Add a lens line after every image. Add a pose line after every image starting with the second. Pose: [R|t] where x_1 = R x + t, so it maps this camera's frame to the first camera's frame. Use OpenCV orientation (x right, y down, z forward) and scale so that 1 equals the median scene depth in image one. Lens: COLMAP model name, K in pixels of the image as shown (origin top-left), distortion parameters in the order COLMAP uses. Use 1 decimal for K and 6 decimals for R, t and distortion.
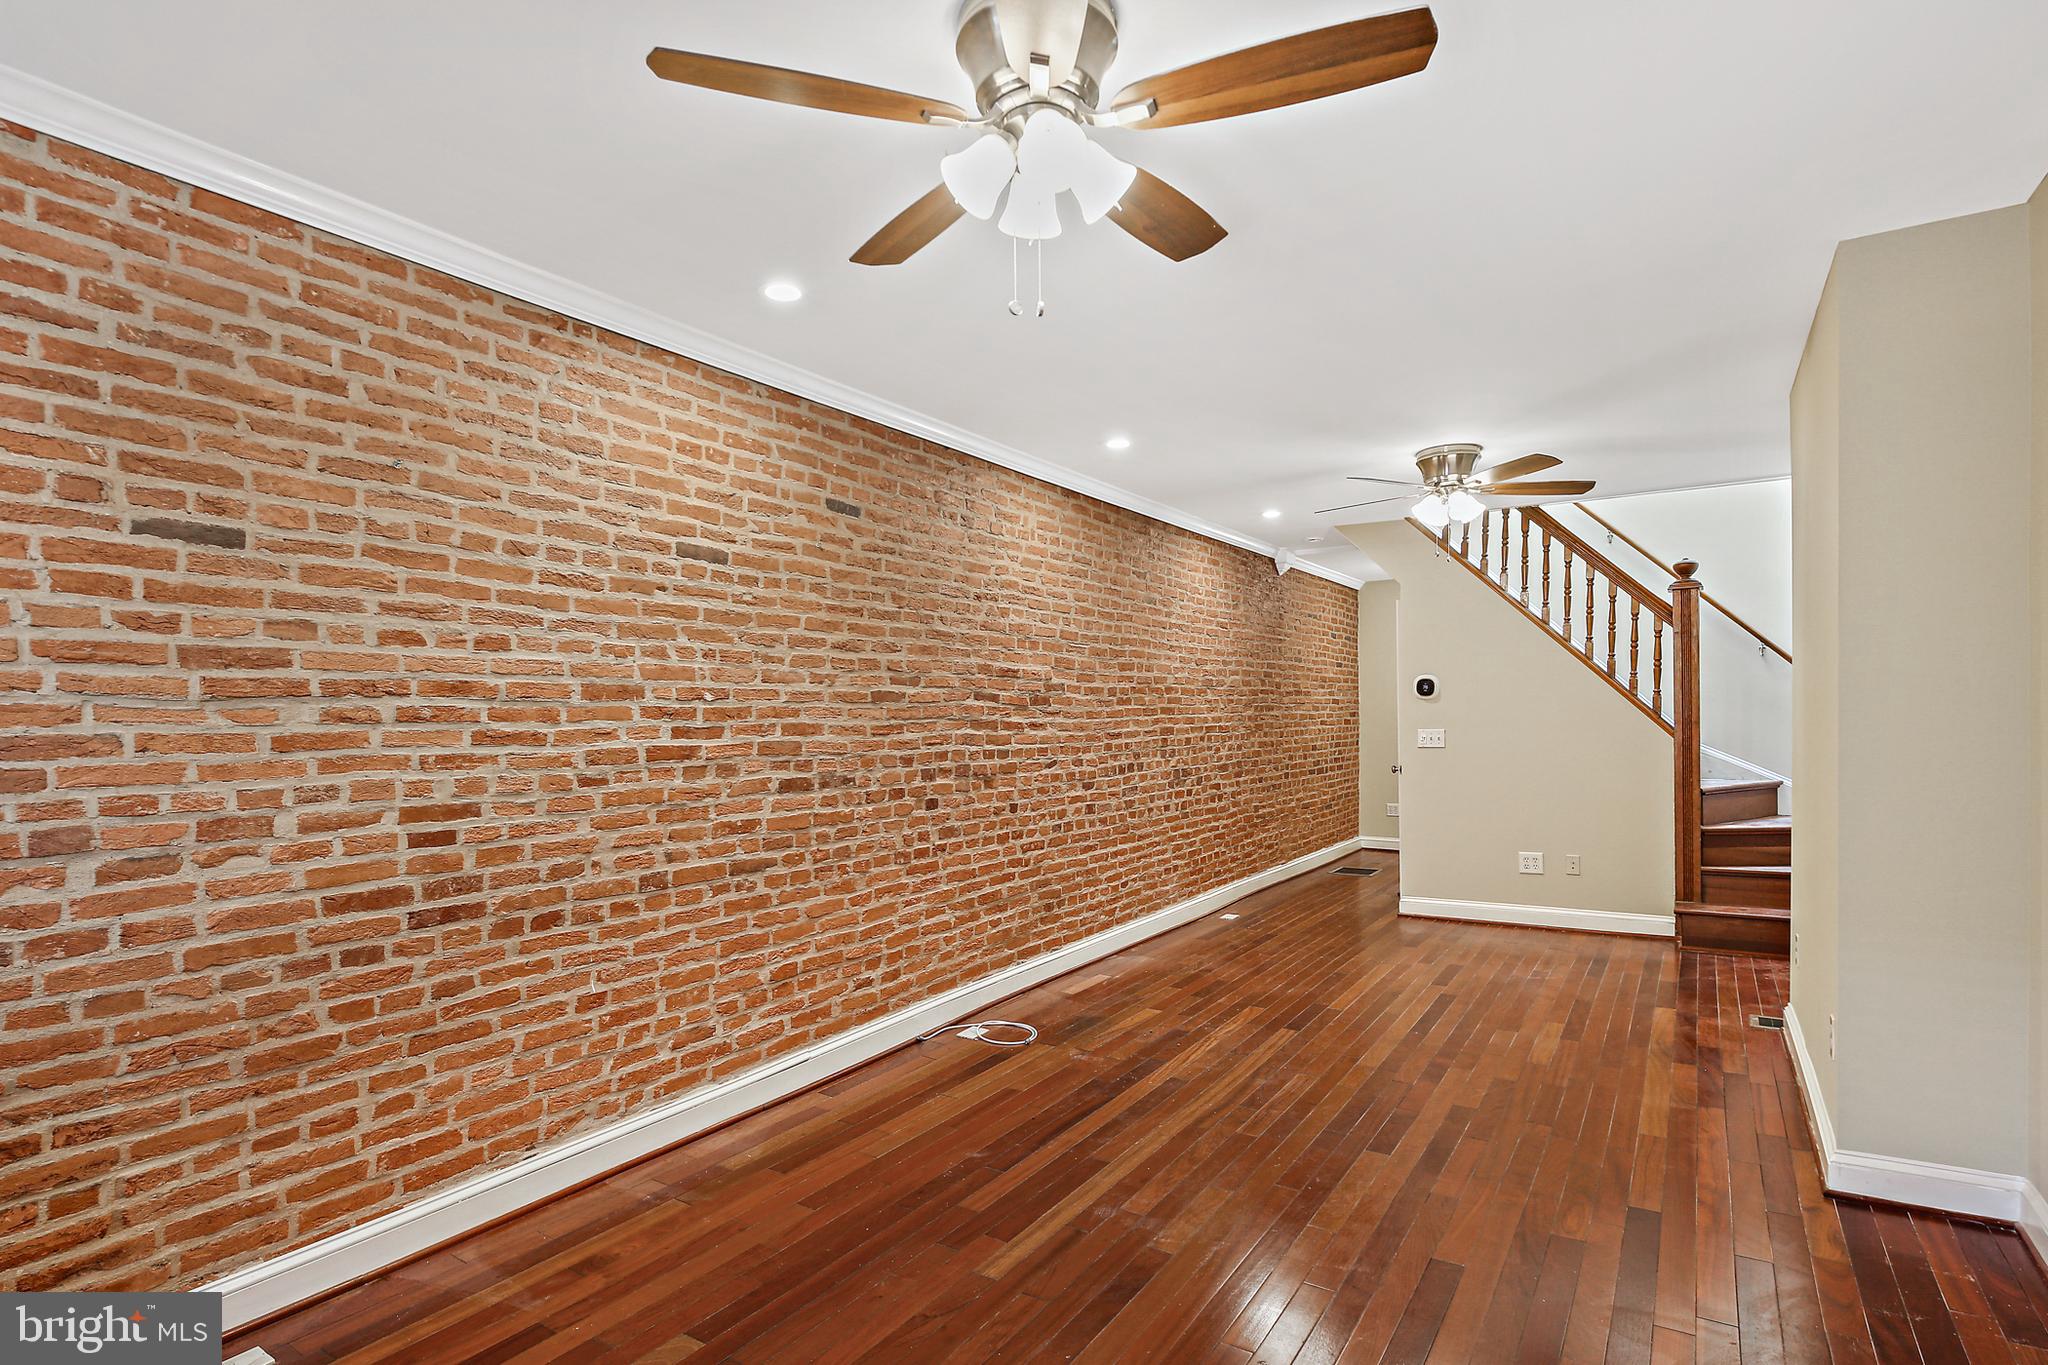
lens RADIAL K [[1005.0, 0, 996.2], [0, 1005.0, 741.5], [0, 0, 1]] dist [0.003173, -0.003857]
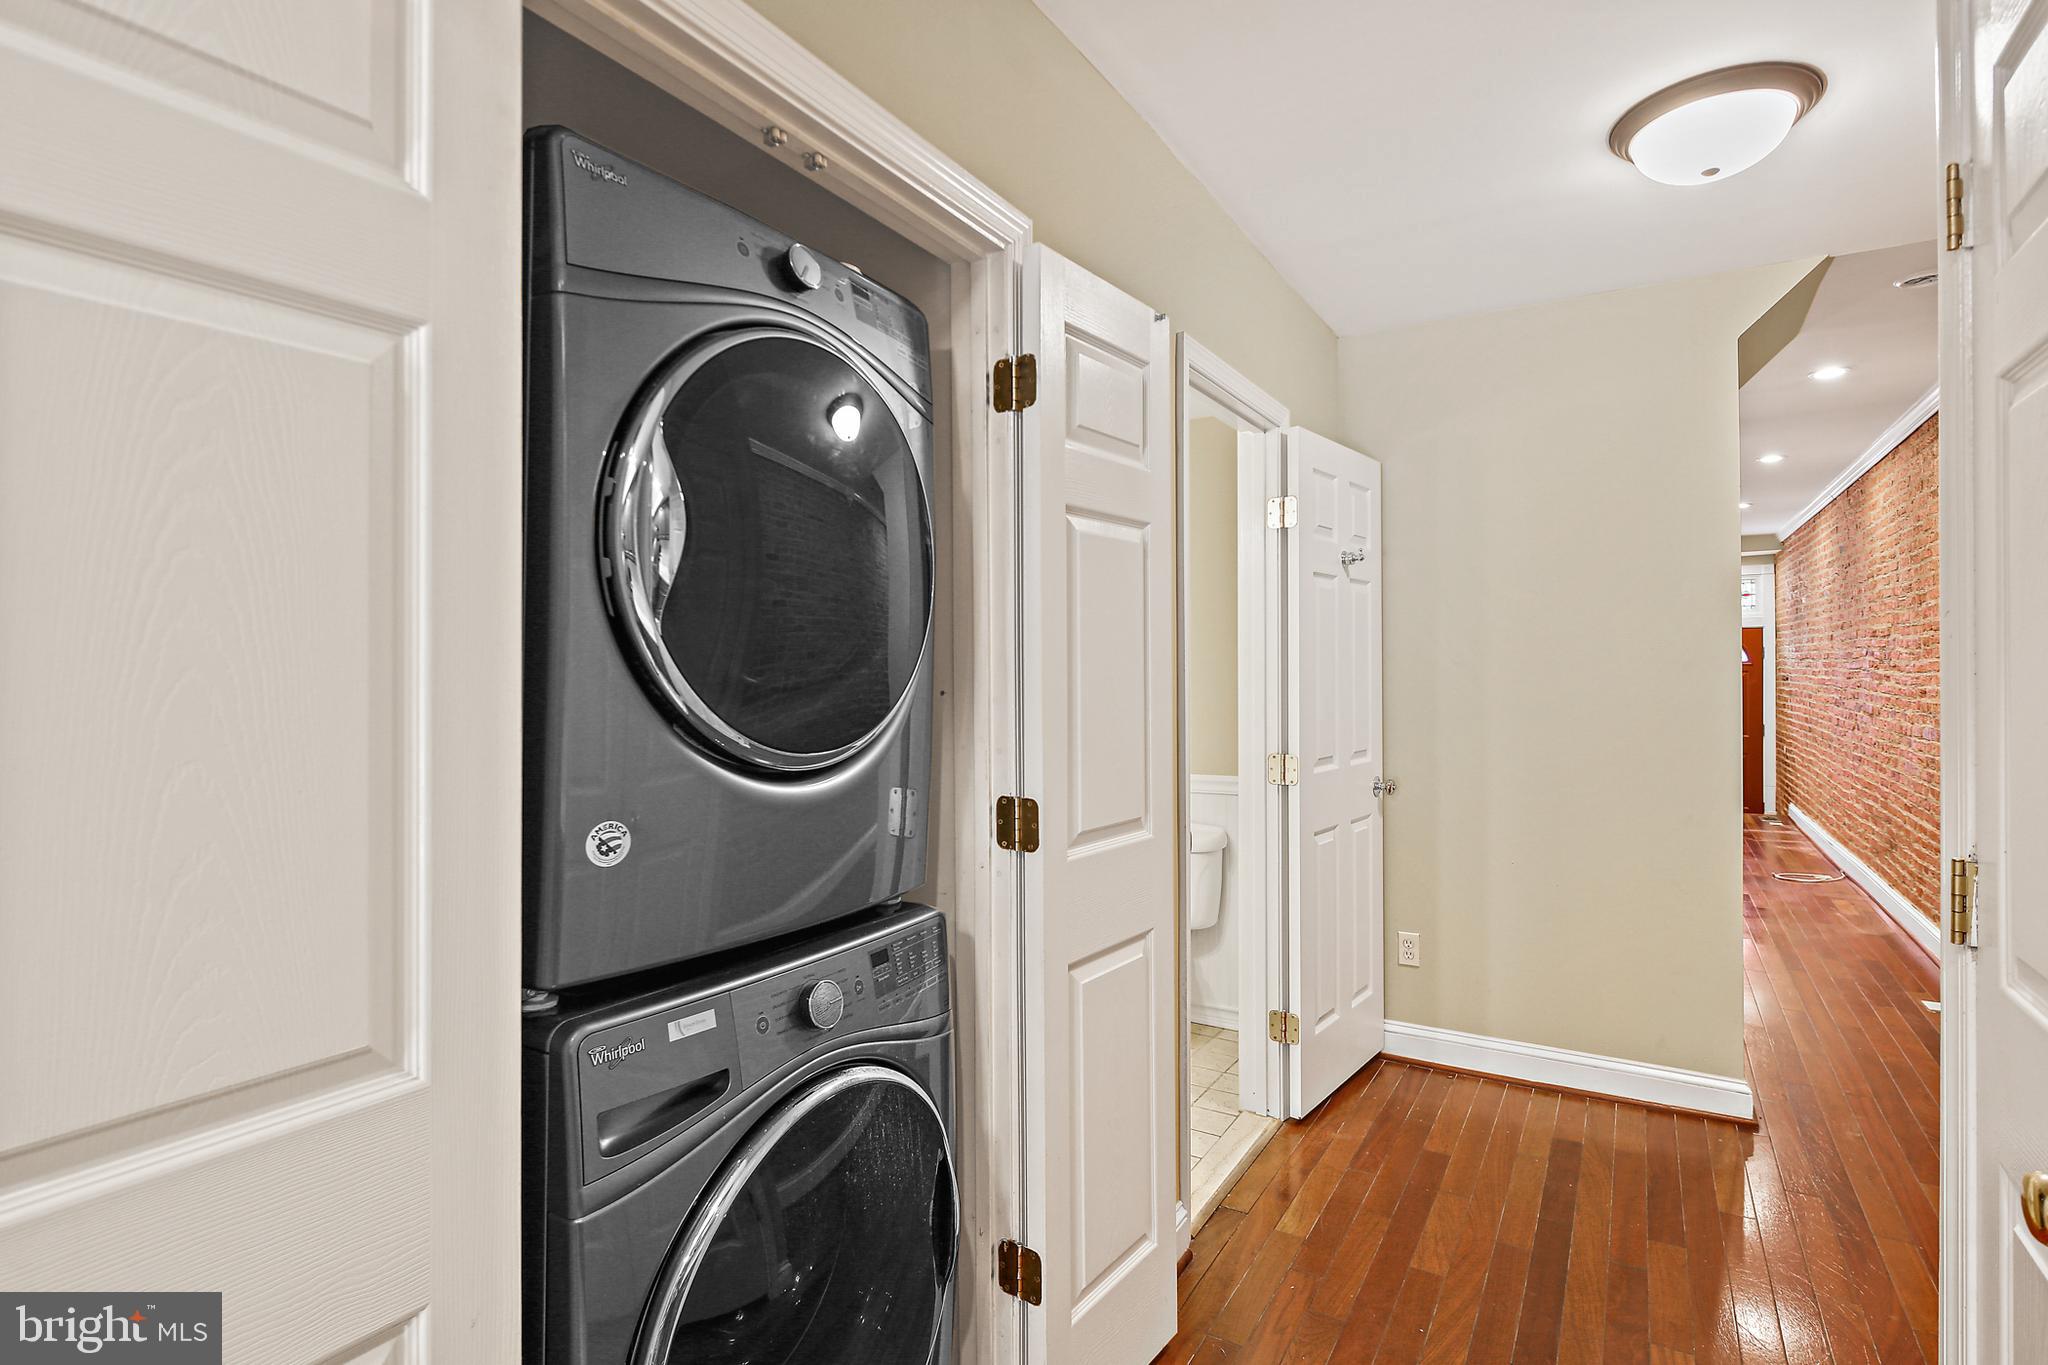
lens RADIAL K [[1005.0, 0, 1021.1], [0, 1005.0, 667.0], [0, 0, 1]] dist [0.003173, -0.003857]
pose [[-0.998463, 0.019200, -0.051998, 1.242172], [0.018013, 0.999568, 0.023218, -0.081126], [0.052421, 0.022246, -0.998377, 2.420805]]
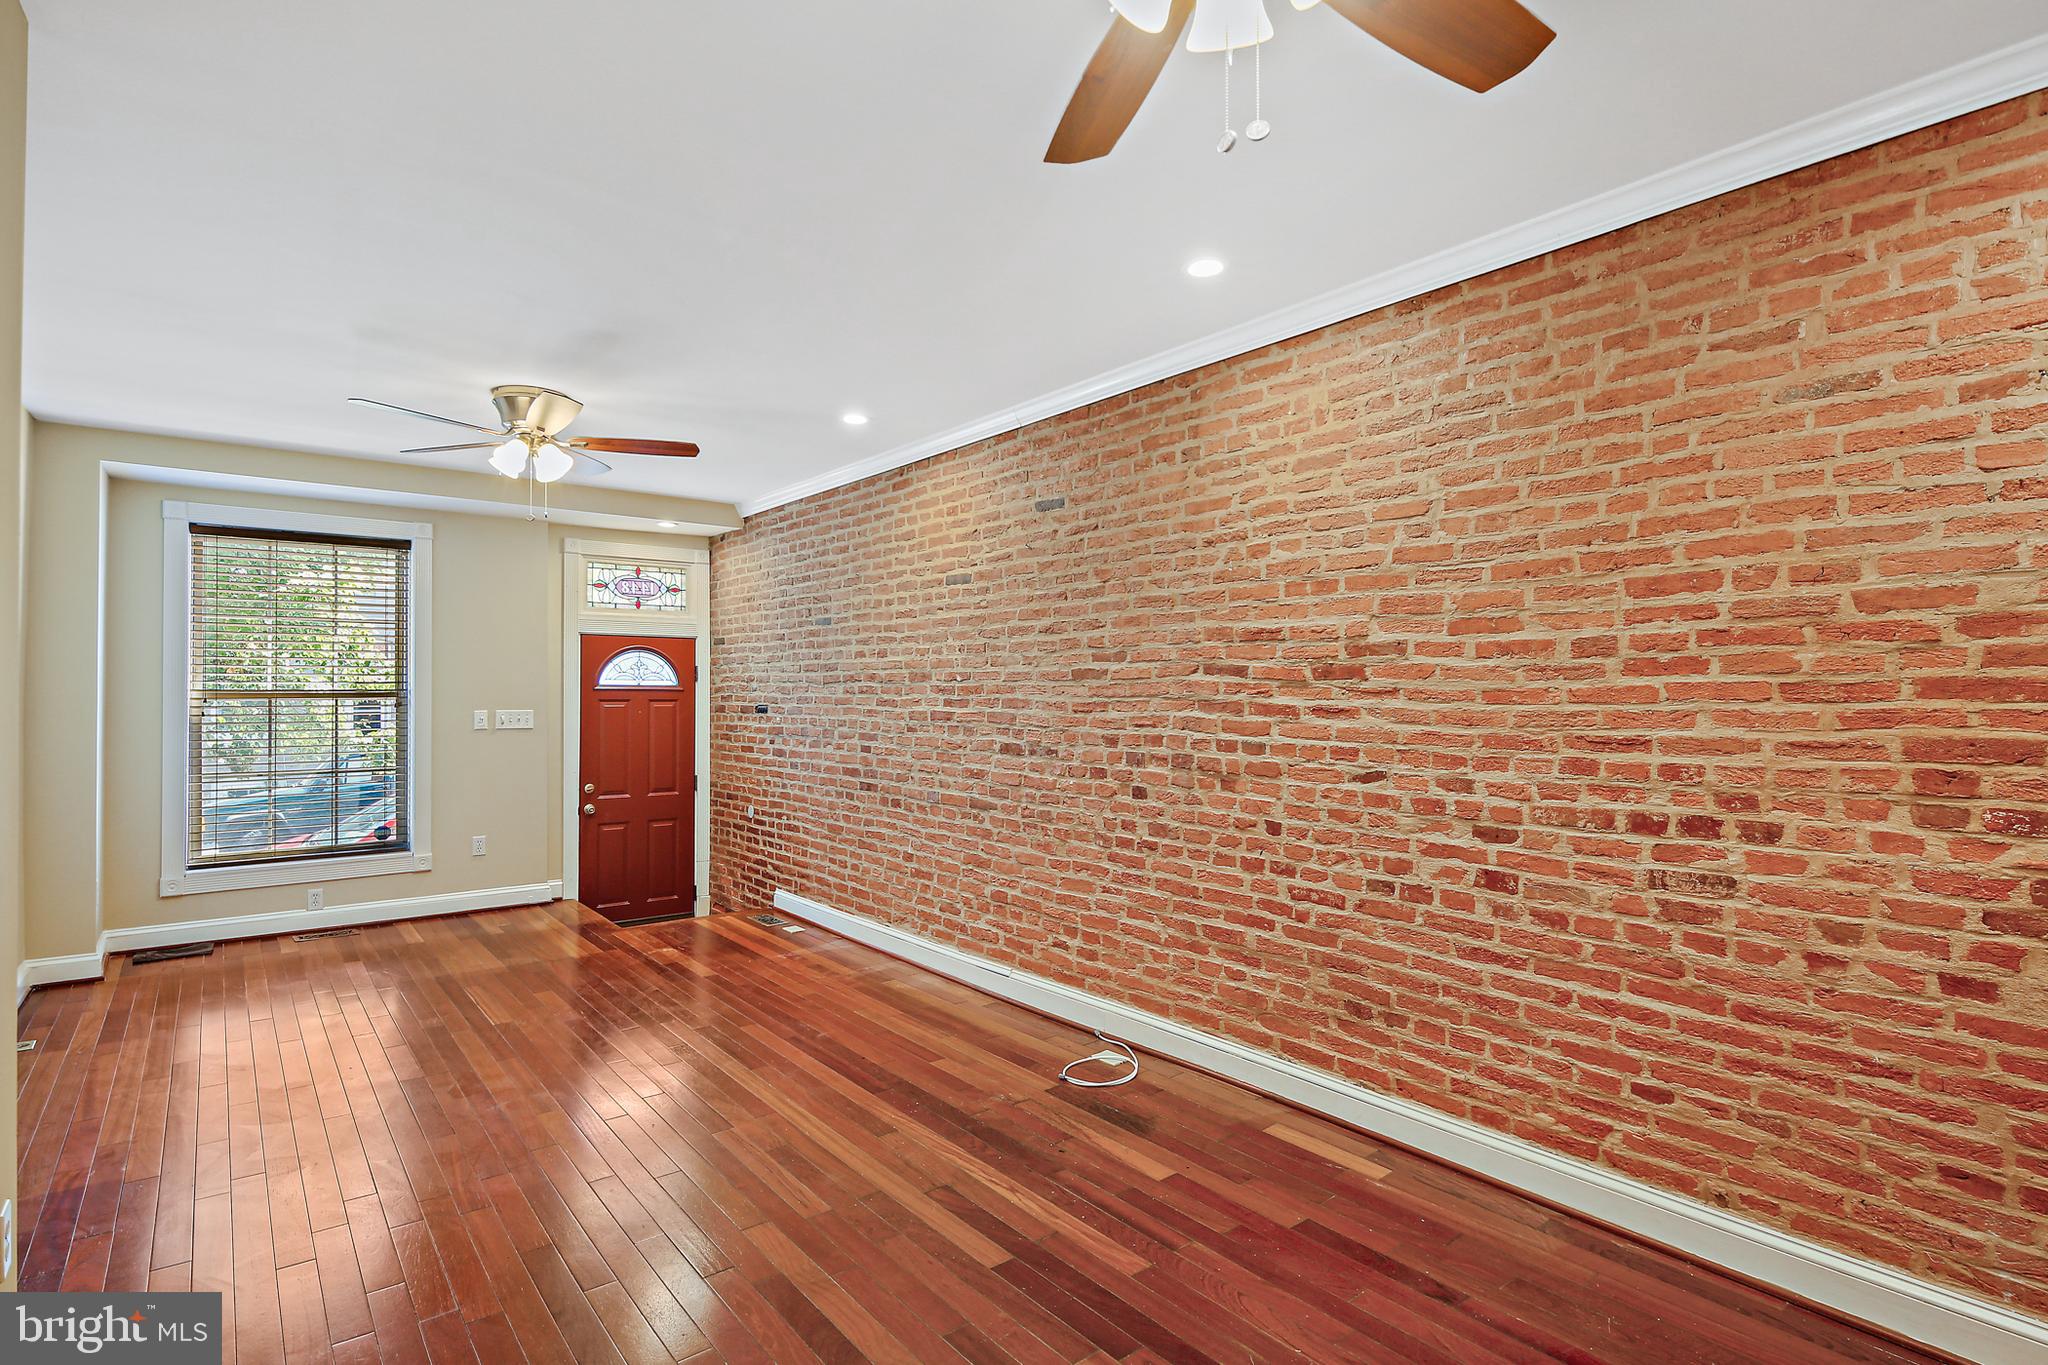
lens RADIAL K [[1005.0, 0, 1038.4], [0, 1005.0, 690.5], [0, 0, 1]] dist [0.003173, -0.003857]
pose [[-0.274862, 0.013136, -0.961394, 0.825126], [-0.019373, 0.999628, 0.019197, -0.044259], [0.961288, 0.023902, -0.274506, 1.167510]]
